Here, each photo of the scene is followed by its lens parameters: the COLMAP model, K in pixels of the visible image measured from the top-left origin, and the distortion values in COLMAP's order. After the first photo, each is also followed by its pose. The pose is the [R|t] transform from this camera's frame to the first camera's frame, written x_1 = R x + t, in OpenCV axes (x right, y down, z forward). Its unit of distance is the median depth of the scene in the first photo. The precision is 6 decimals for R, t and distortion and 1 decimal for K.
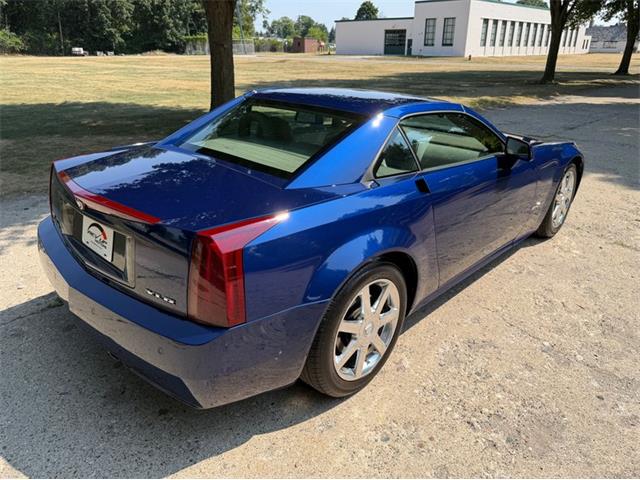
lens RADIAL K [[456.1, 0, 322.0], [0, 456.1, 238.5], [0, 0, 1]] dist [-0.005415, -0.001113]
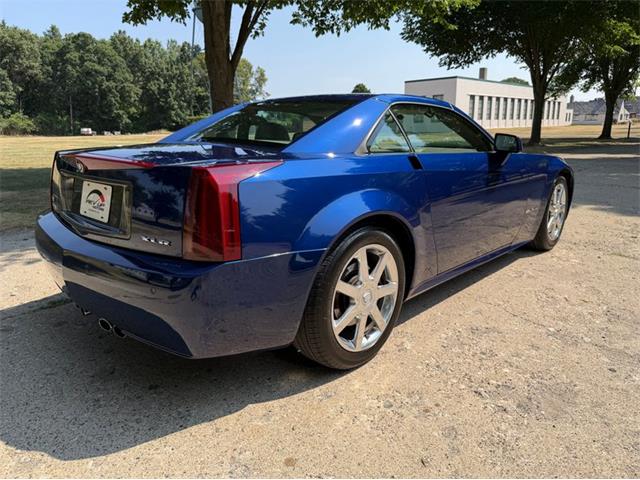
lens RADIAL K [[456.1, 0, 322.0], [0, 456.1, 238.5], [0, 0, 1]] dist [-0.005415, -0.001113]
pose [[0.999836, -0.017868, 0.002823, 0.002707], [0.018090, 0.987445, -0.156921, 0.123862], [0.000016, 0.156947, 0.987607, 0.007570]]
